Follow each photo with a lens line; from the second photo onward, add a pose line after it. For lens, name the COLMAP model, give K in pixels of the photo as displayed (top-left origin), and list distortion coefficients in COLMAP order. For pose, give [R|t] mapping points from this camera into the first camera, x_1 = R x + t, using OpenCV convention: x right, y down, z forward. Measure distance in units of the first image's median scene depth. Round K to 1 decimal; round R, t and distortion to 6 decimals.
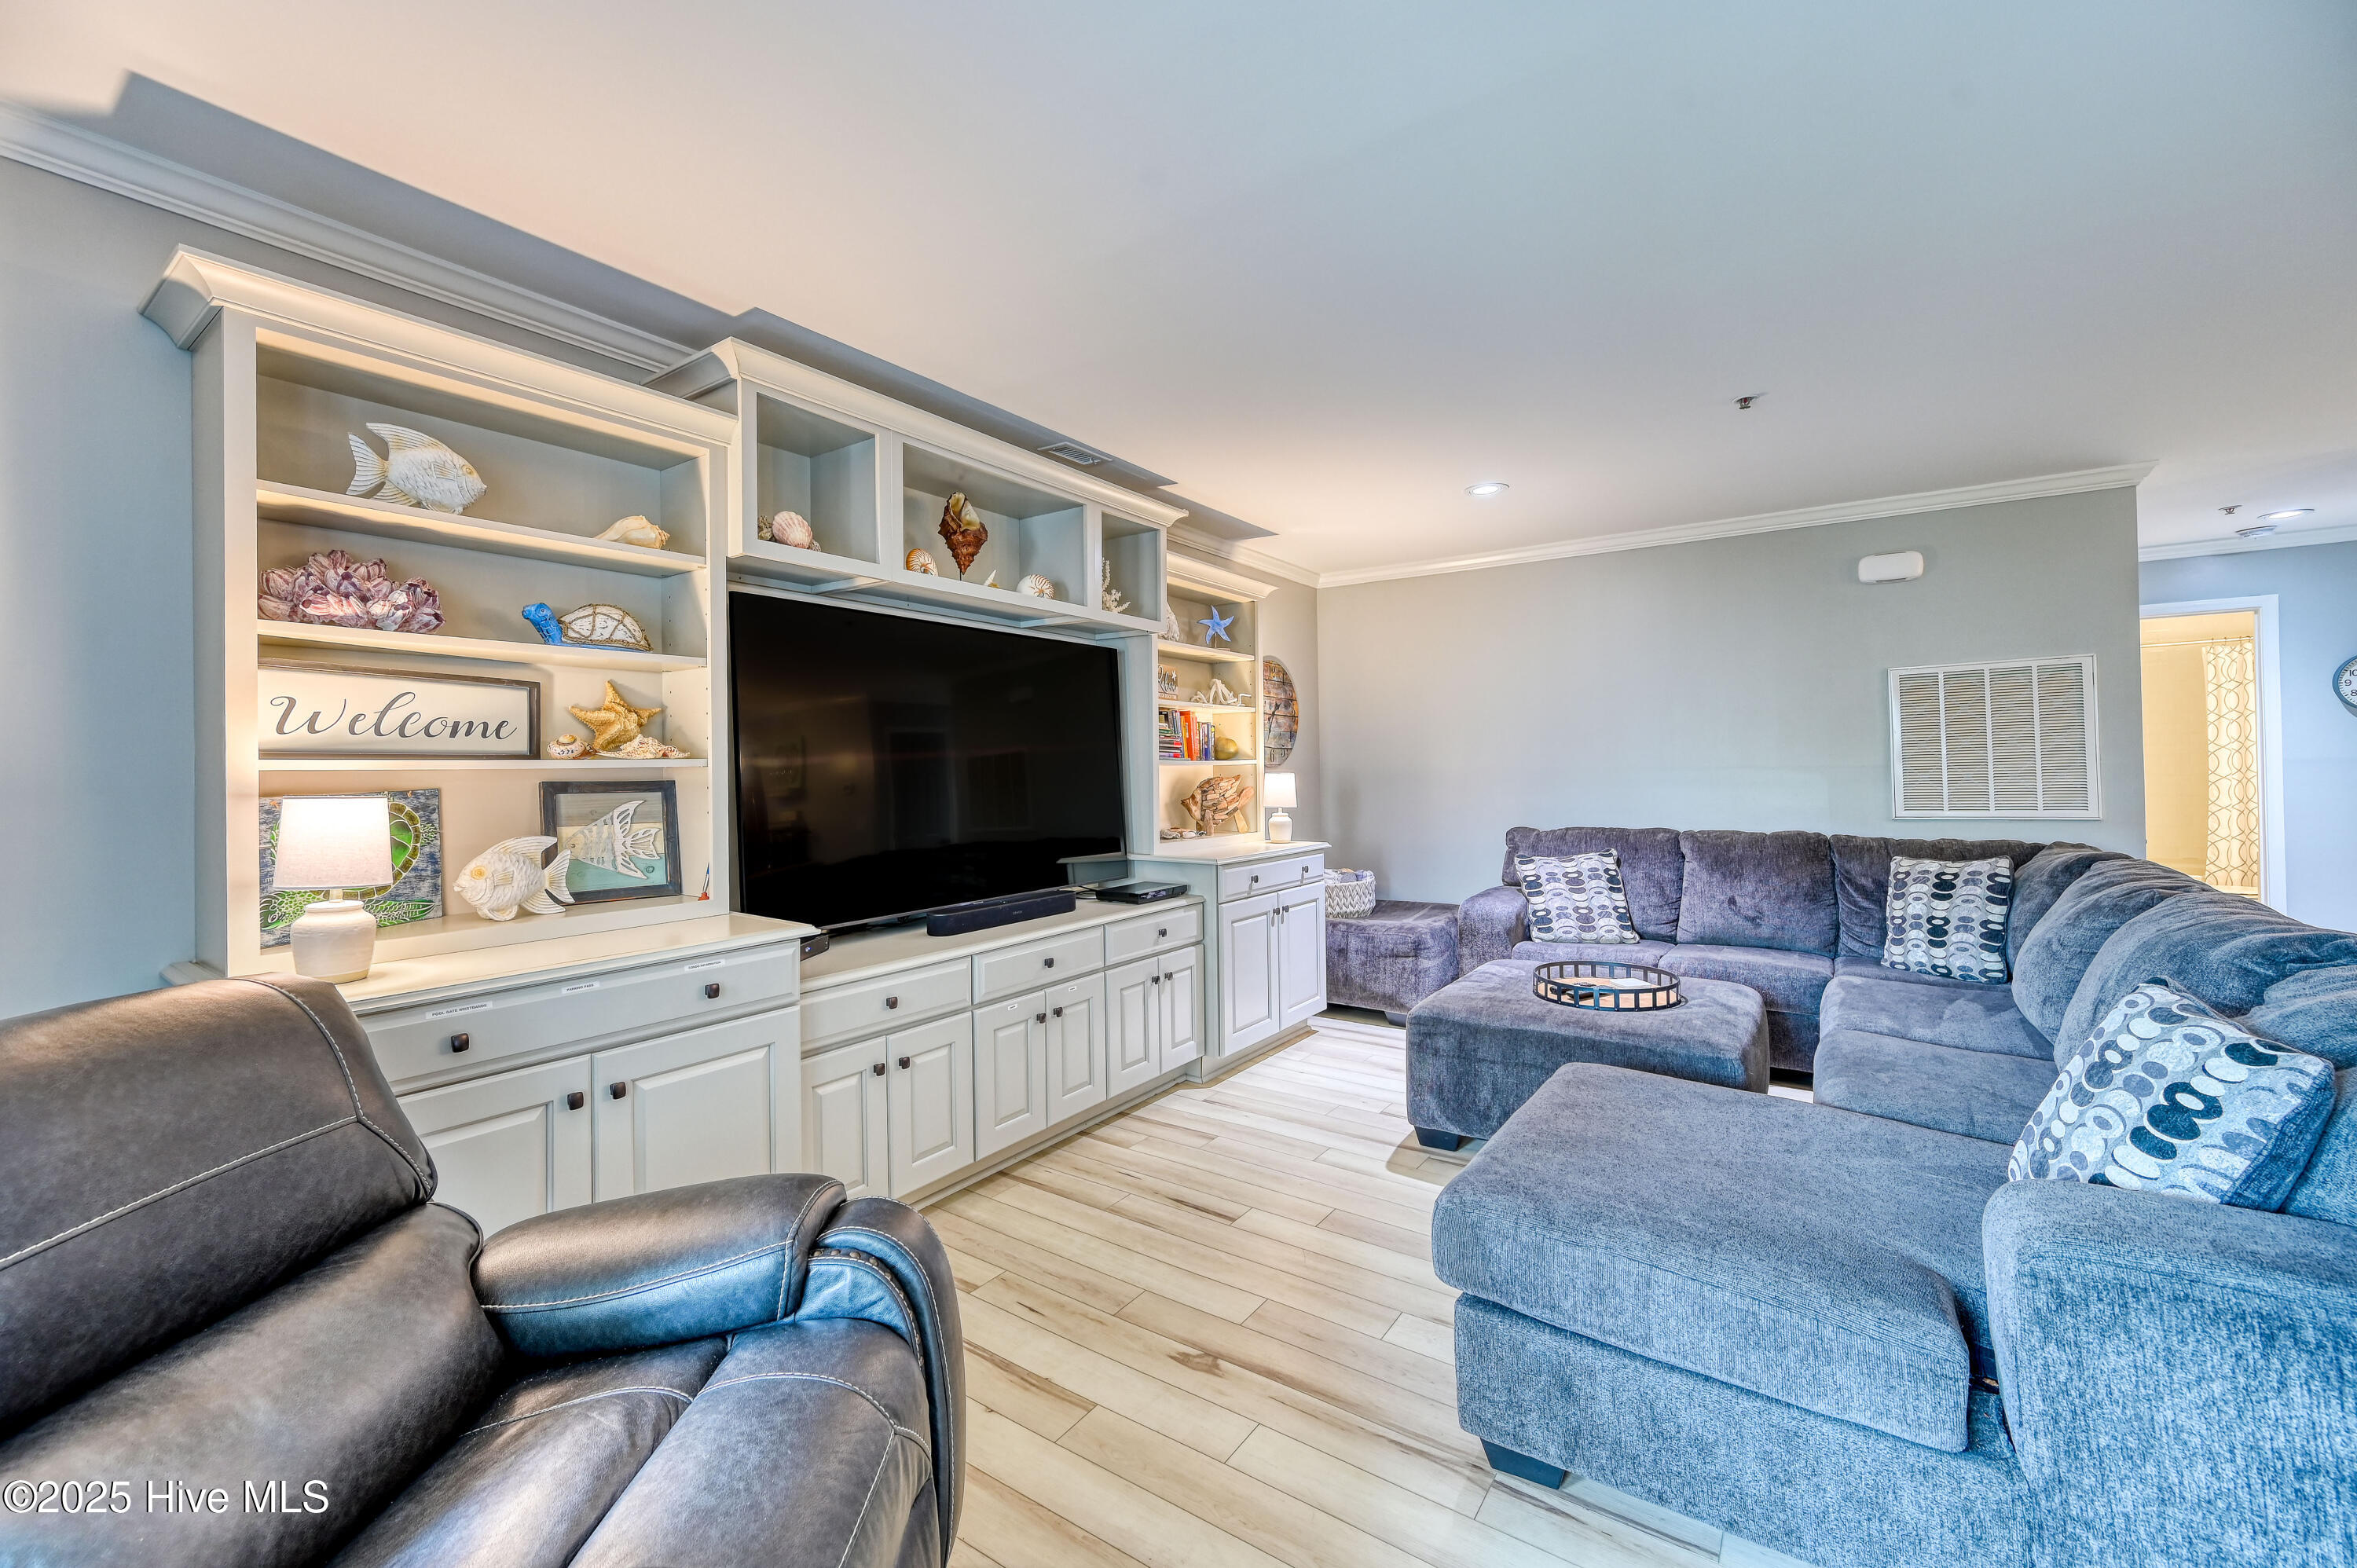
lens RADIAL K [[952.9, 0, 1175.6], [0, 952.9, 769.9], [0, 0, 1]] dist [-0.003605, -0.000154]
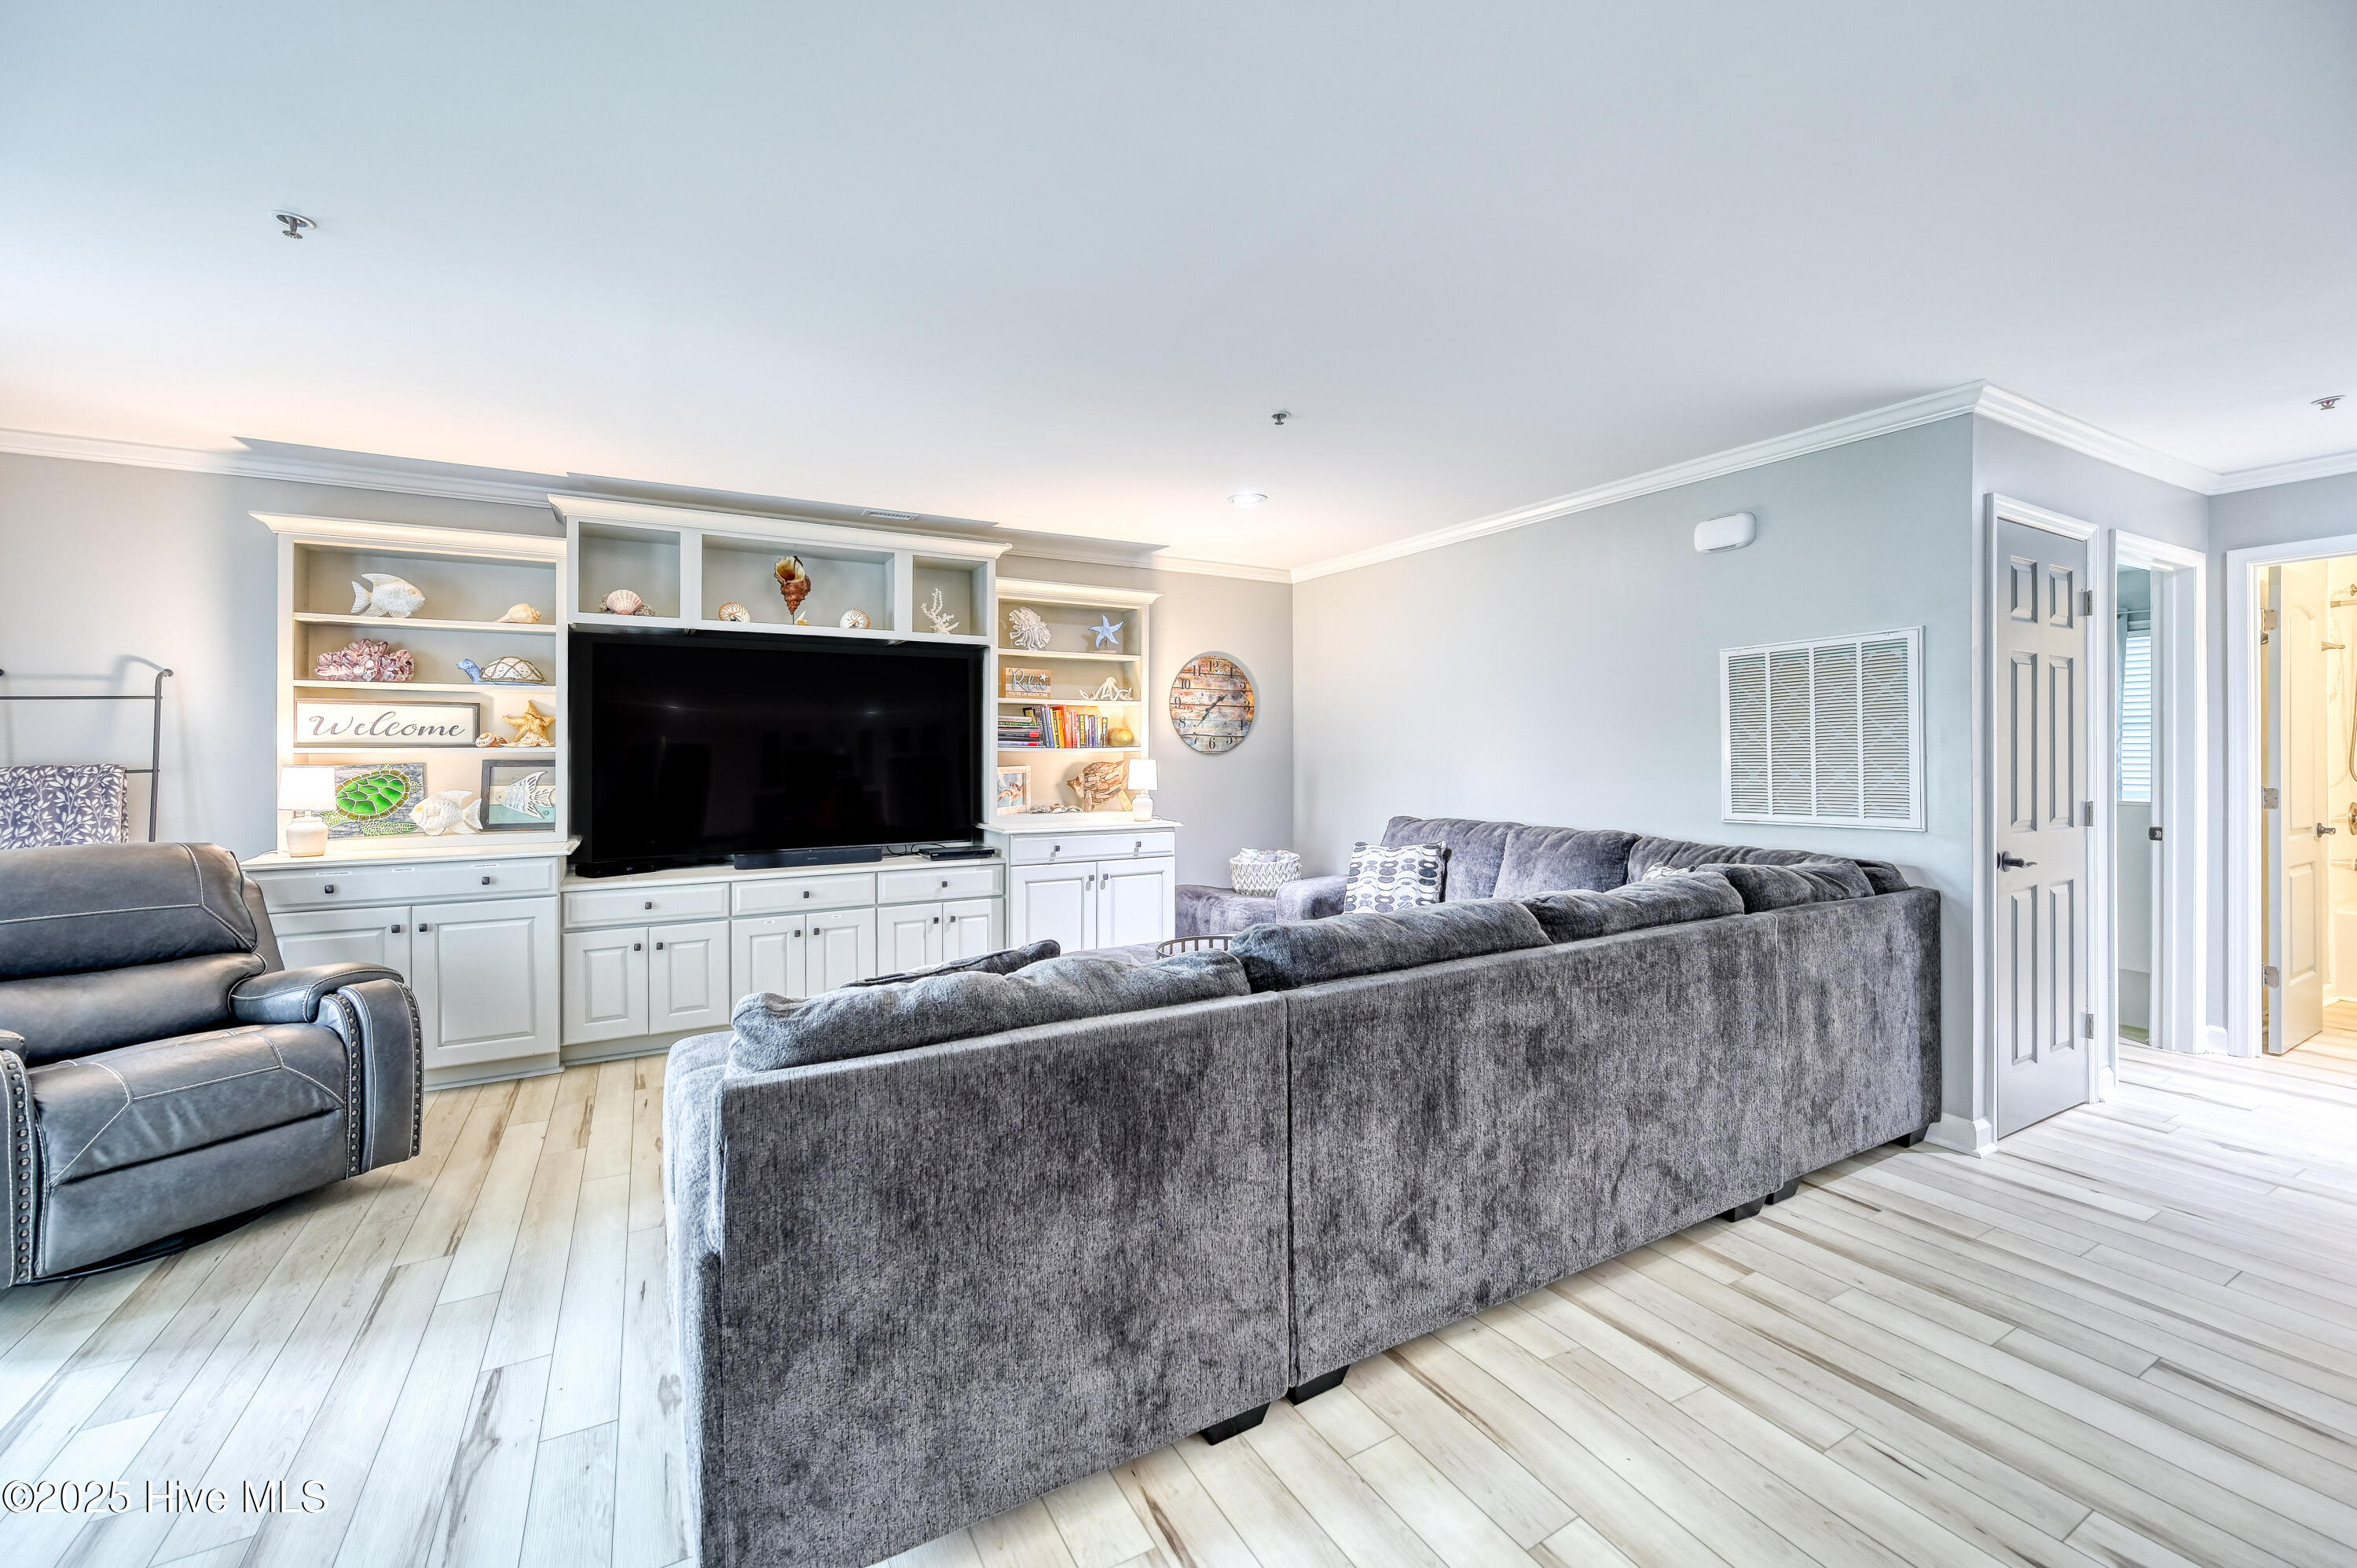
lens RADIAL K [[952.9, 0, 1158.2], [0, 952.9, 750.7], [0, 0, 1]] dist [-0.003605, -0.000154]
pose [[0.896700, 0.009804, -0.442530, 1.092052], [-0.009355, 0.999951, 0.003198, -0.018964], [0.442539, 0.001272, 0.896748, -0.017755]]
